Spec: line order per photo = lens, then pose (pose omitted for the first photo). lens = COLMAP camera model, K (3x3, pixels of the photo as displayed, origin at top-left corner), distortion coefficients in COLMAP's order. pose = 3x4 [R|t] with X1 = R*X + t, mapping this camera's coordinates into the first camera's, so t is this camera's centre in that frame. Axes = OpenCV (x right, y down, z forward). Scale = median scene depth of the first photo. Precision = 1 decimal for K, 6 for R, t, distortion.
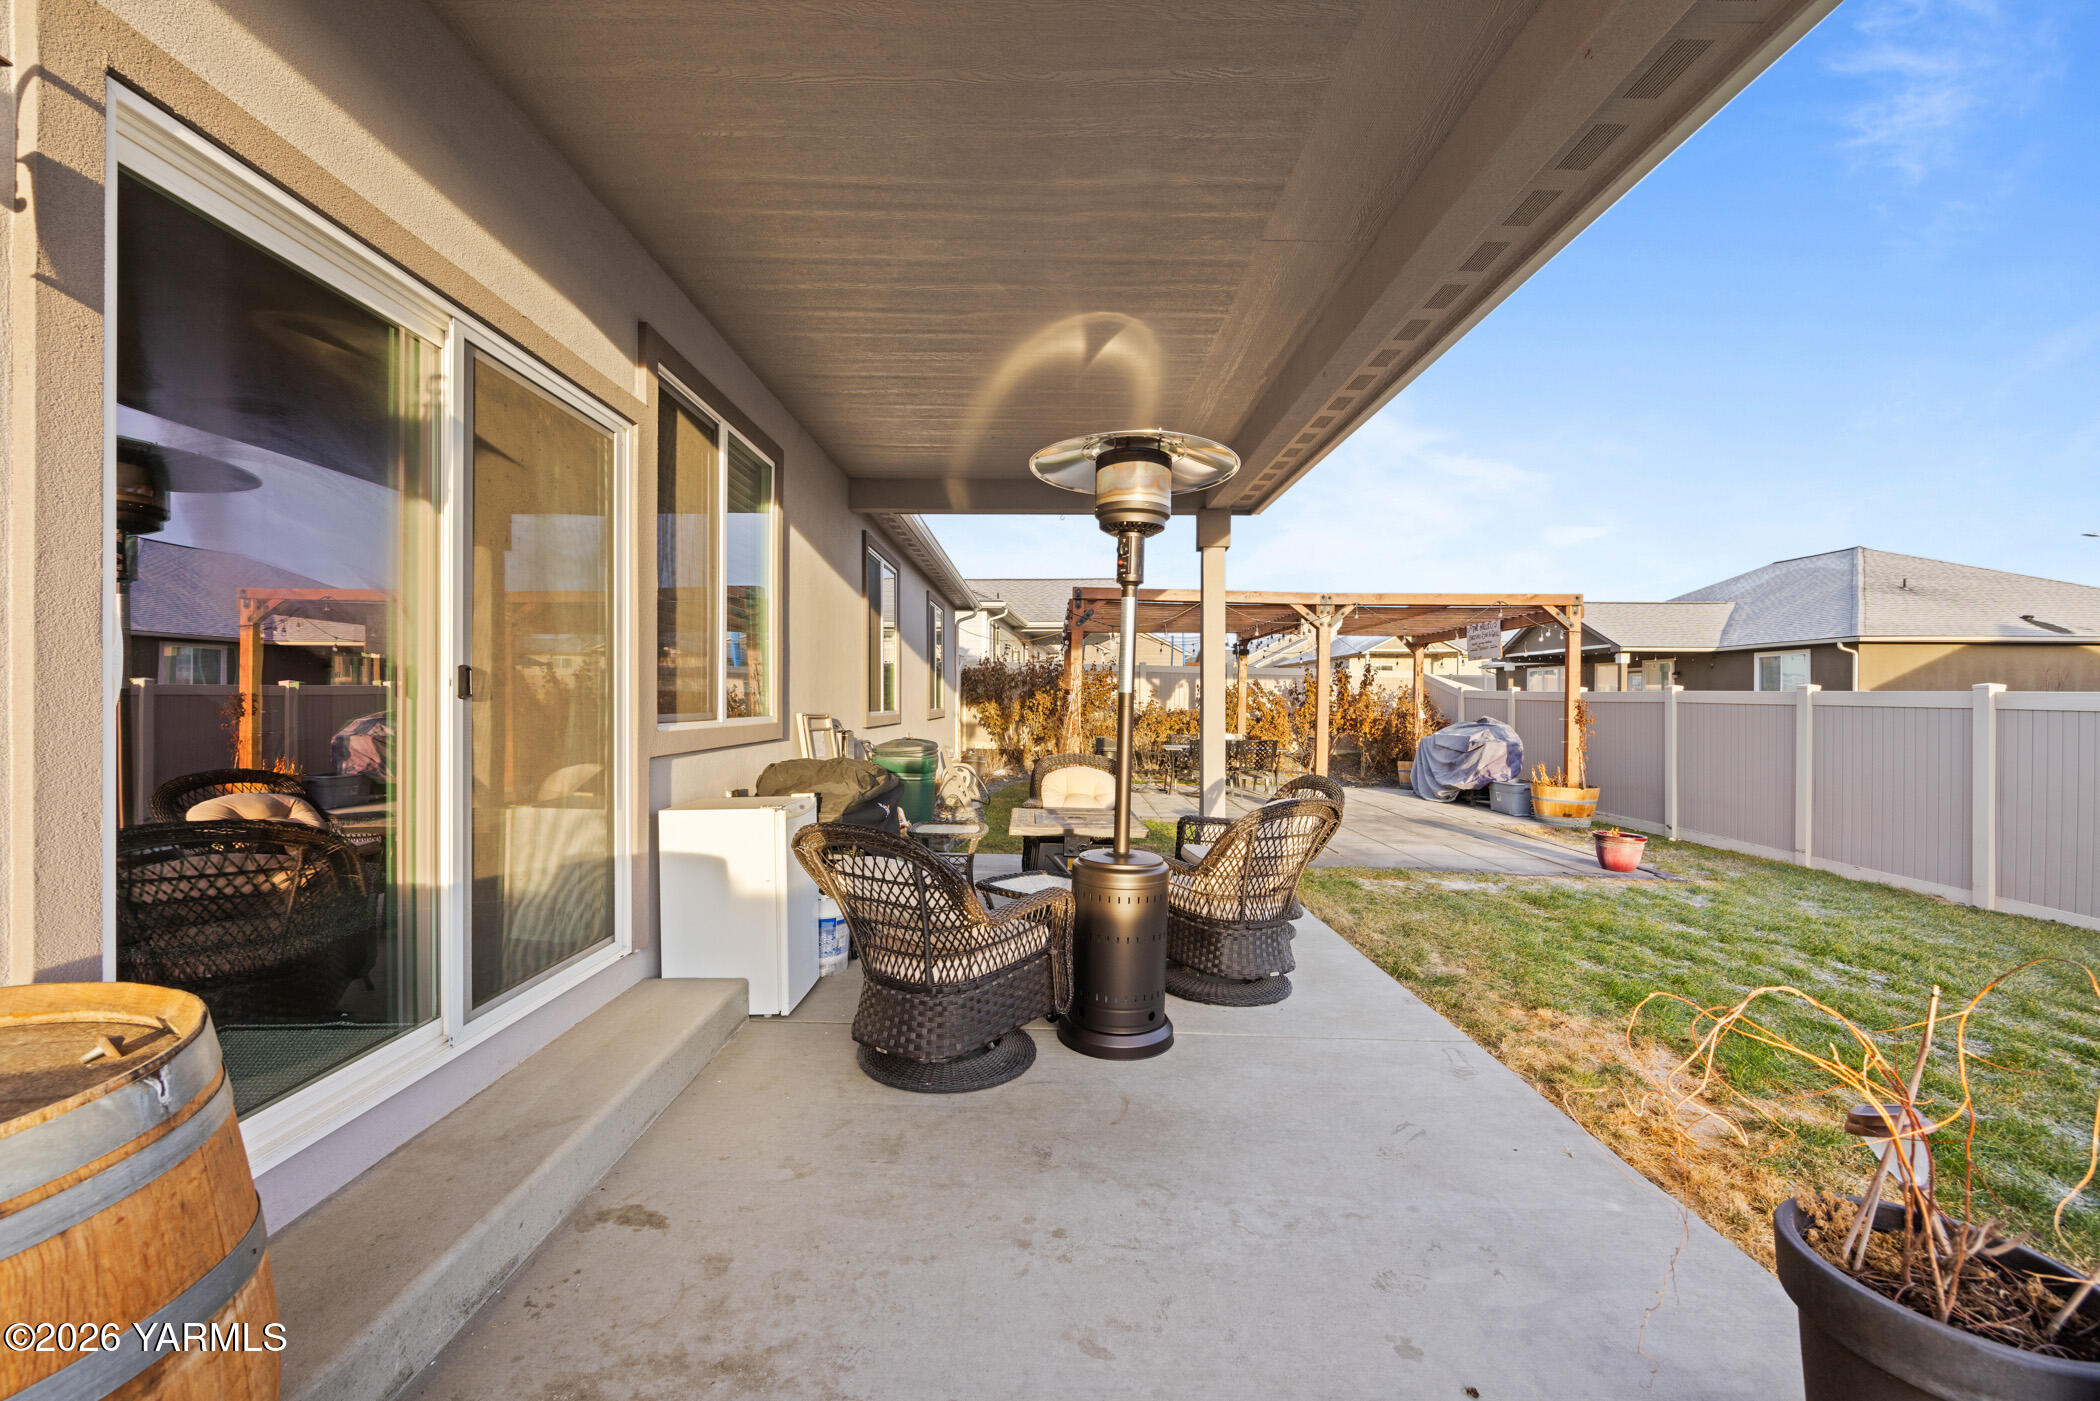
lens RADIAL K [[838.1, 0, 1052.1], [0, 838.1, 702.5], [0, 0, 1]] dist [-0.001516, 0.000183]
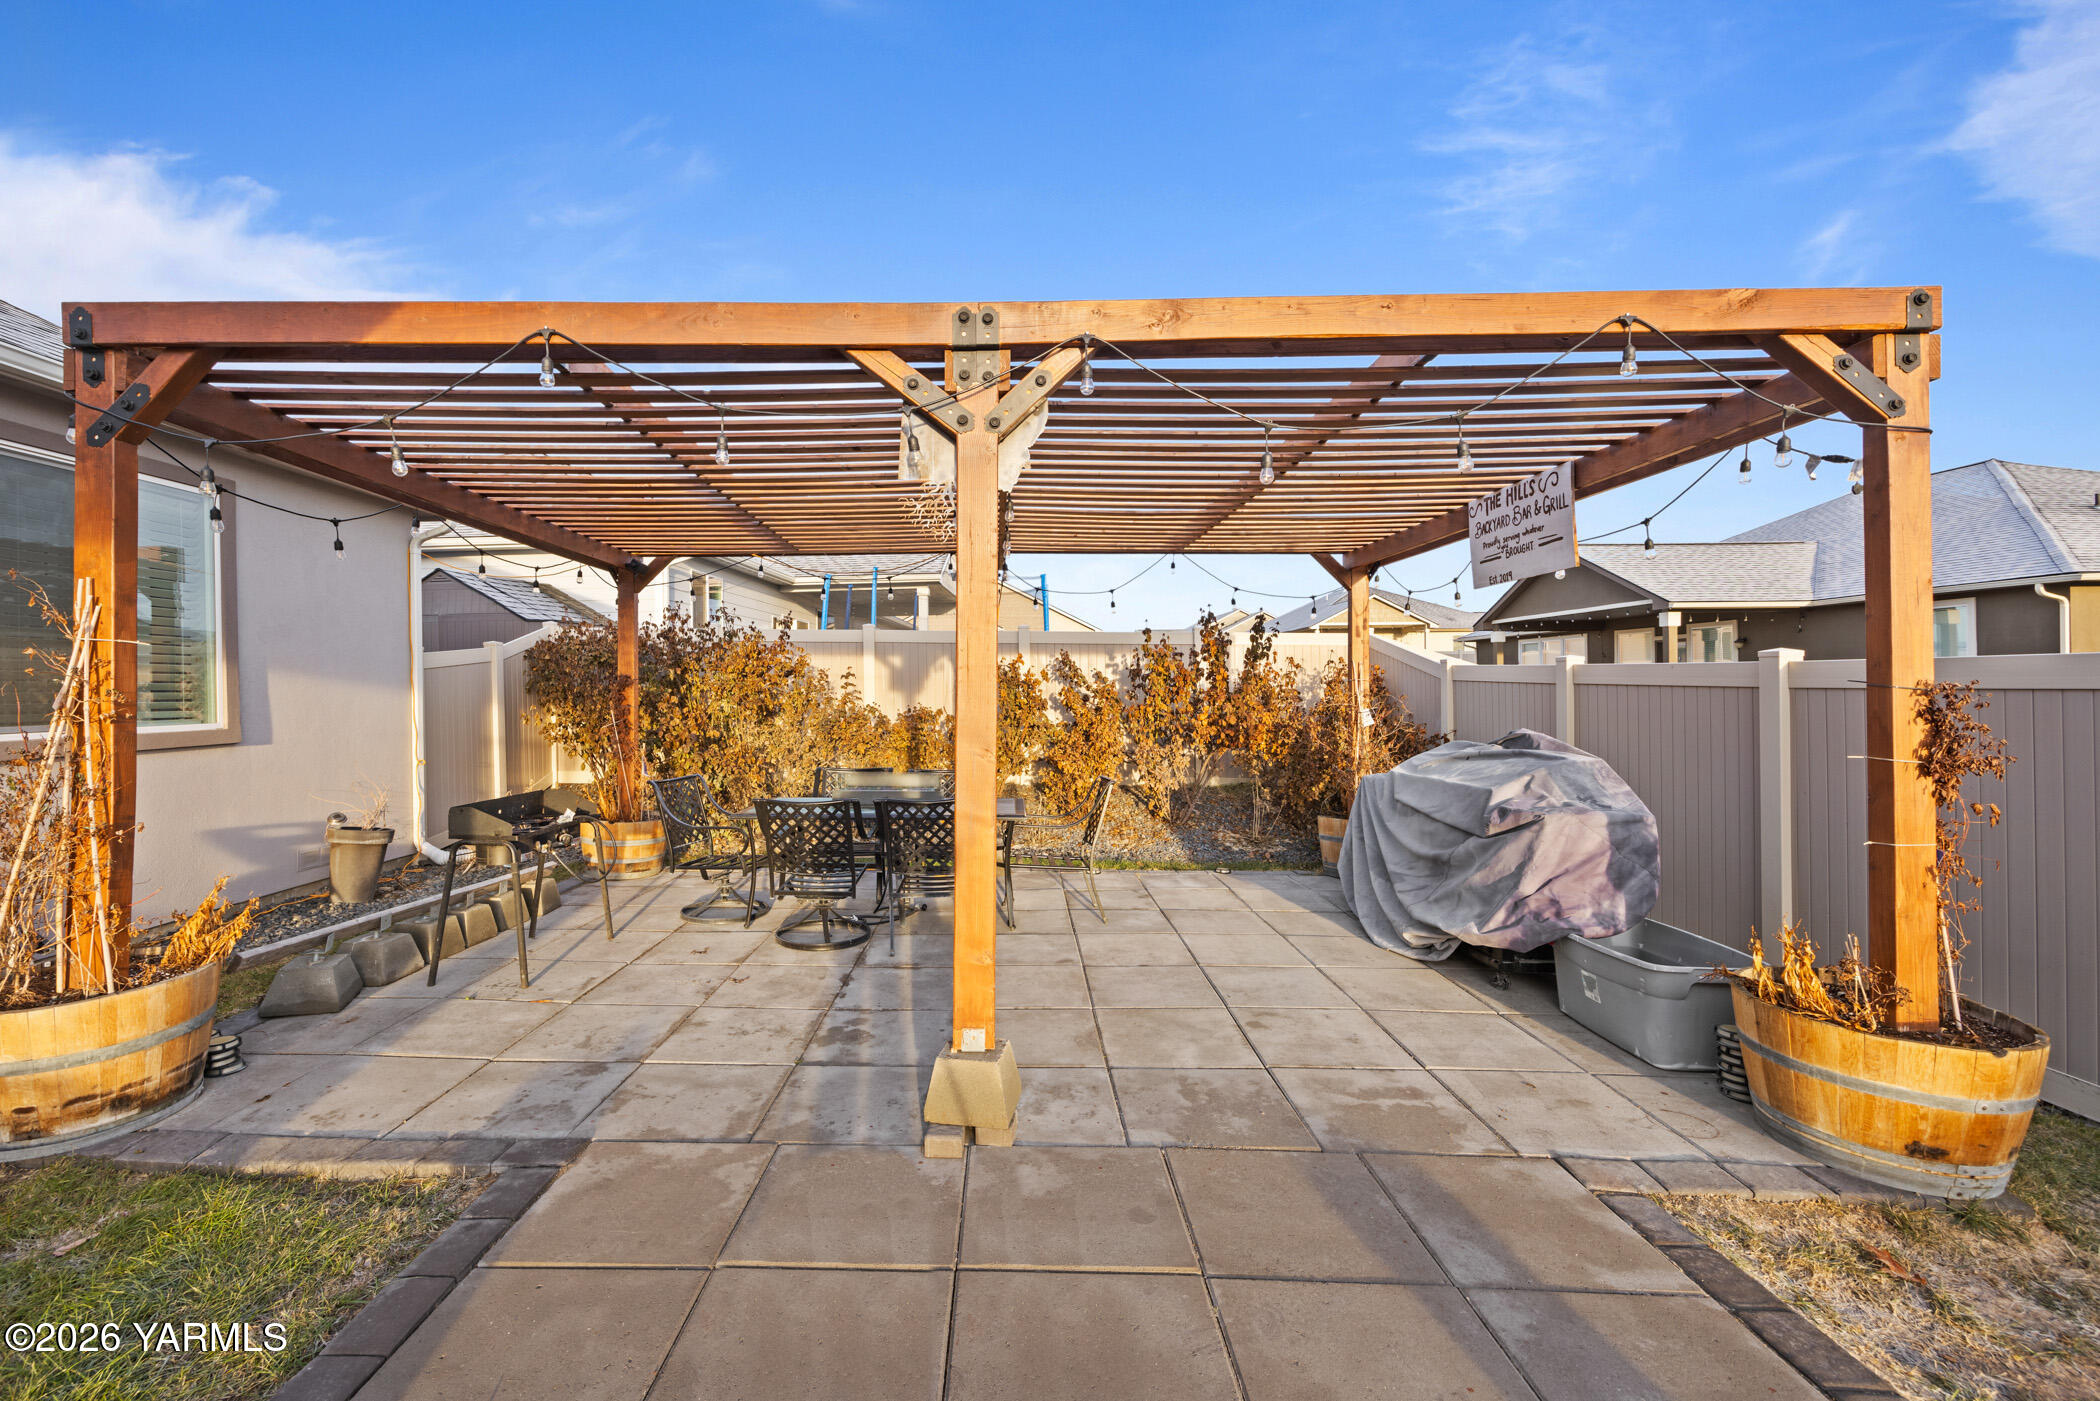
lens RADIAL K [[838.1, 0, 1010.3], [0, 838.1, 689.4], [0, 0, 1]] dist [-0.001516, 0.000183]
pose [[0.999873, -0.015036, -0.005373, 0.277692], [0.015028, 0.999886, -0.001437, -0.004730], [0.005394, 0.001356, 0.999985, 0.601028]]
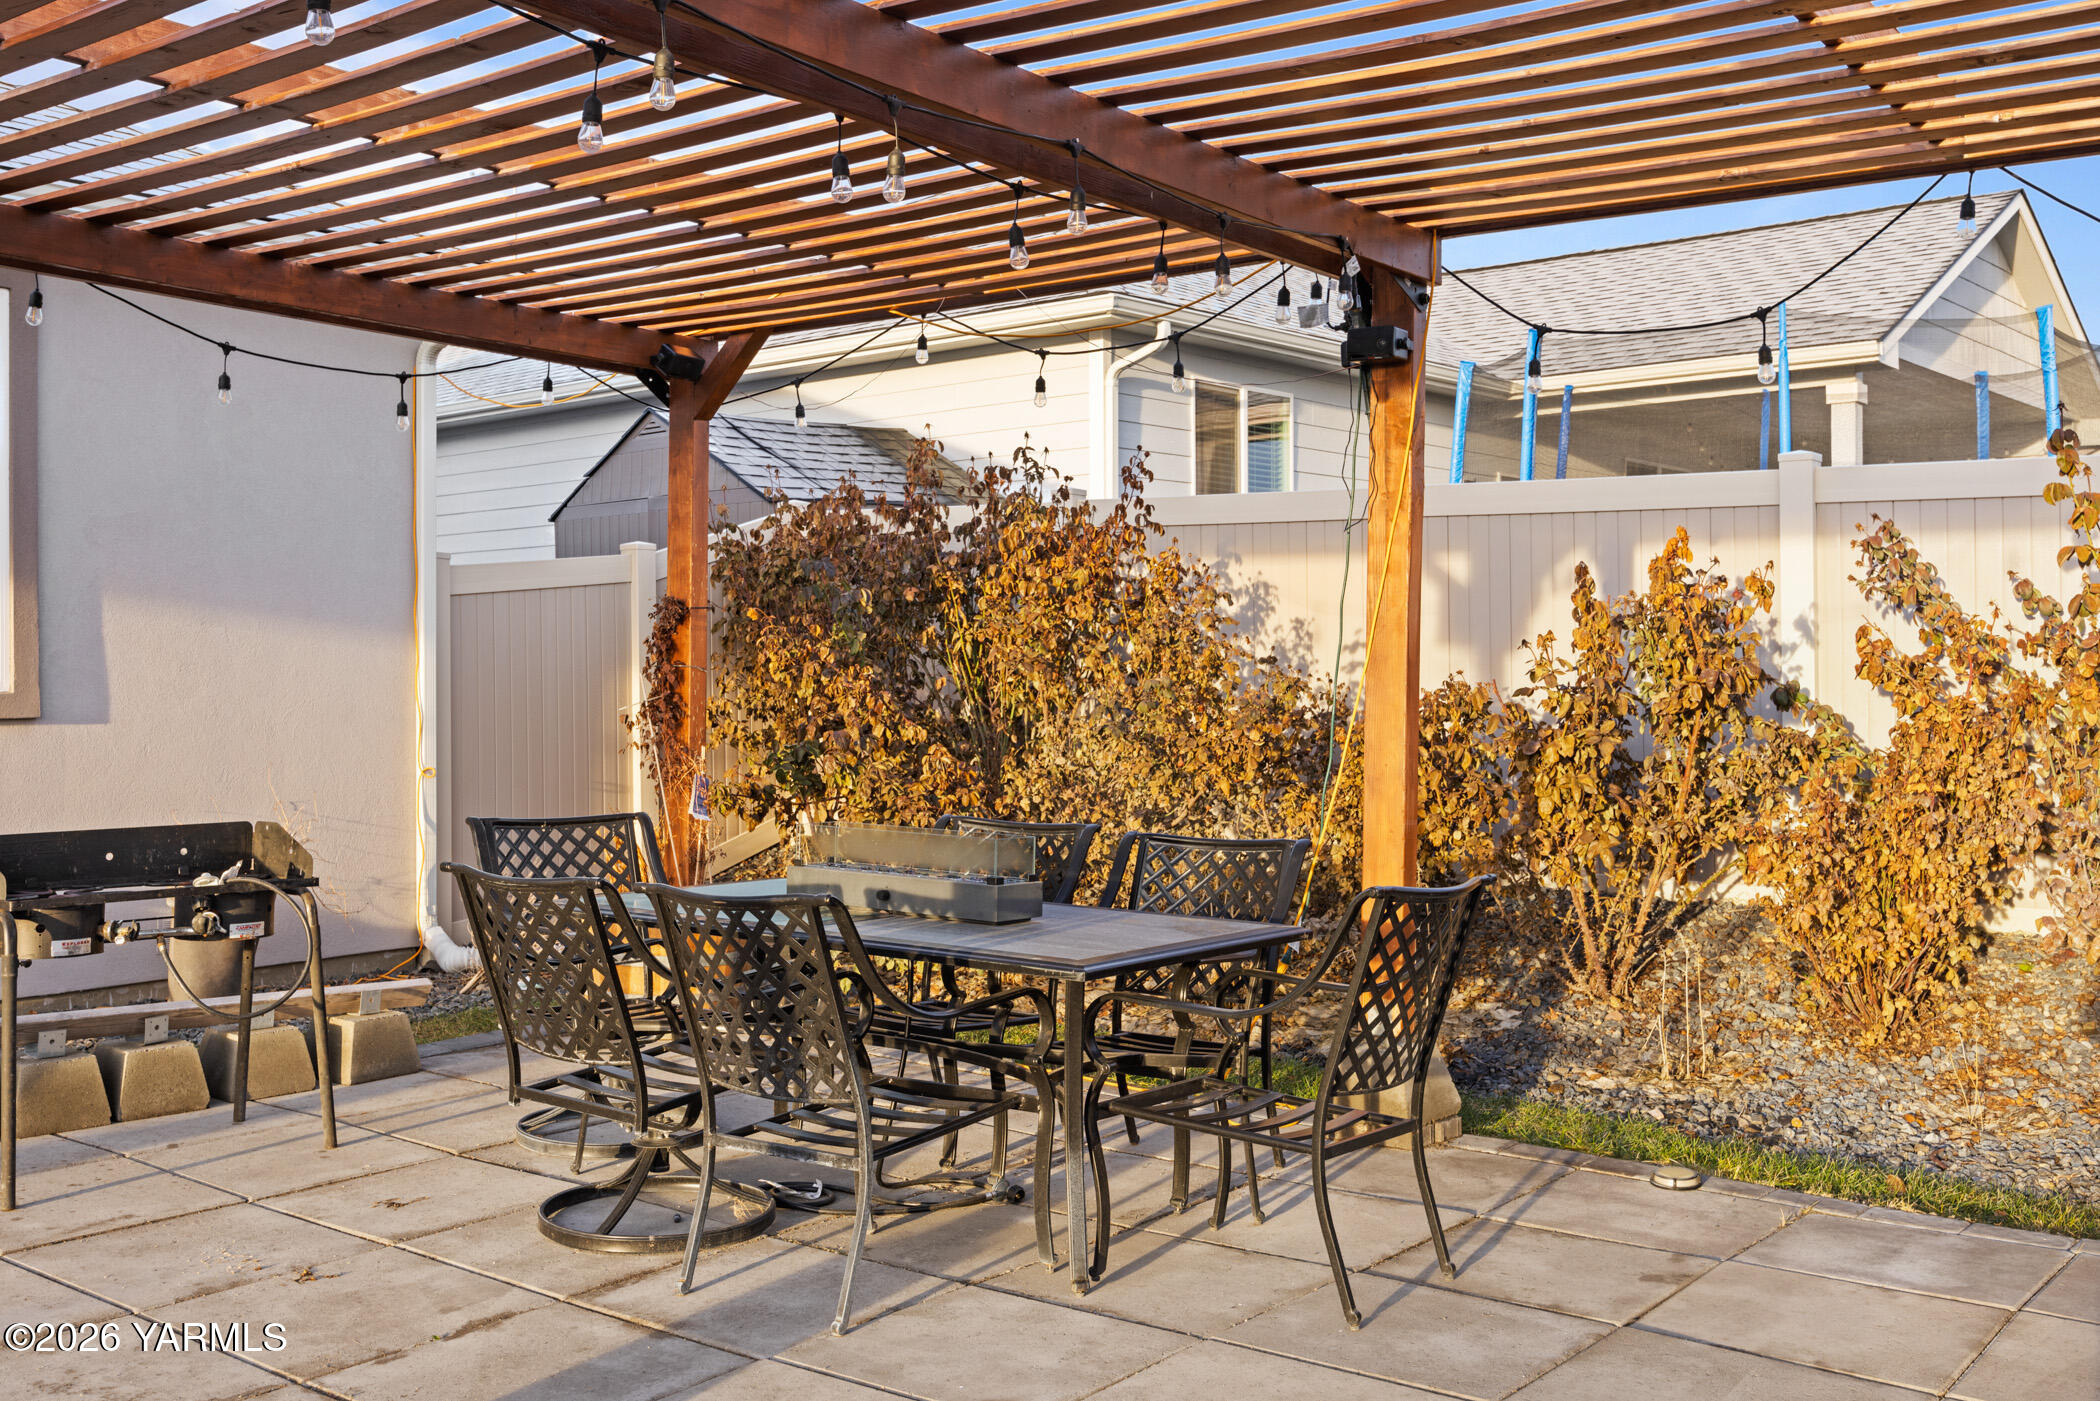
lens RADIAL K [[1952.2, 0, 1050.7], [0, 1952.2, 694.3], [0, 0, 1]] dist [-0.015964, 0.000000]
pose [[0.793348, -0.001145, -0.608768, 0.466910], [0.003814, 0.999988, 0.003089, 0.007967], [0.608757, -0.004772, 0.793342, 0.748204]]
